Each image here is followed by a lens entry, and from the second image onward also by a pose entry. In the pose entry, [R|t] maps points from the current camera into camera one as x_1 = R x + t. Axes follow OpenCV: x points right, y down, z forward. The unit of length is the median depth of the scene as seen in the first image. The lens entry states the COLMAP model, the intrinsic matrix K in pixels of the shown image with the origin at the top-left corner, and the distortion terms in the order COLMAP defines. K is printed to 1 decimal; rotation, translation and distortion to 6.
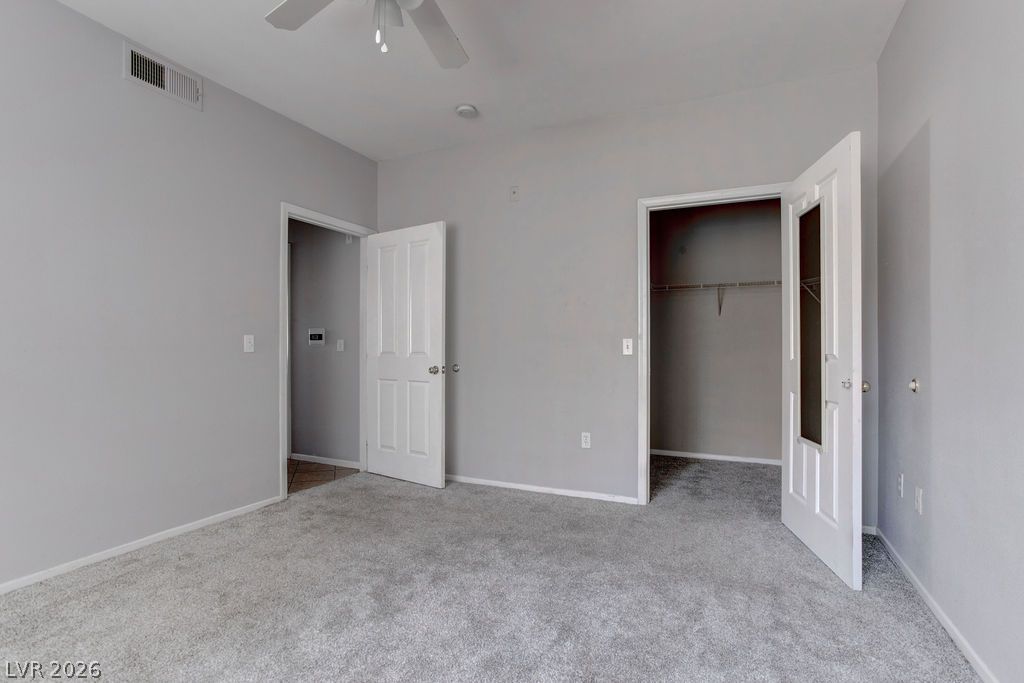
lens RADIAL K [[502.1, 0, 521.0], [0, 502.1, 338.0], [0, 0, 1]] dist [-0.038569, 0.023966]
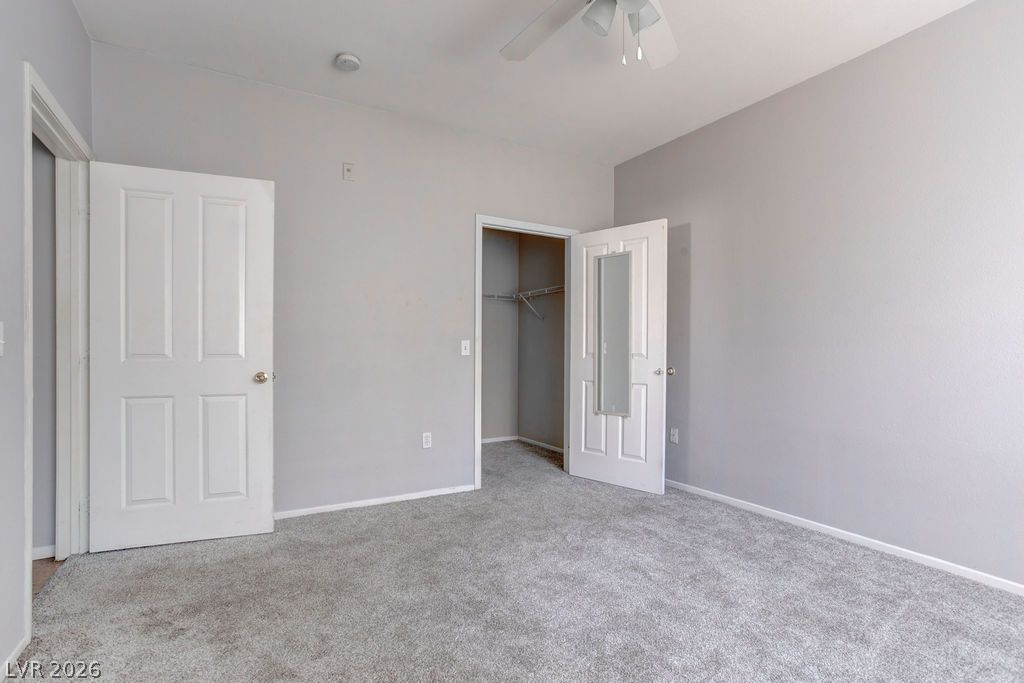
lens RADIAL K [[502.1, 0, 521.7], [0, 502.1, 344.2], [0, 0, 1]] dist [-0.038569, 0.023966]
pose [[0.559201, 0.009991, 0.828972, -0.636257], [-0.019829, 0.999803, 0.001326, 0.005649], [-0.828795, -0.017179, 0.559288, 0.295621]]
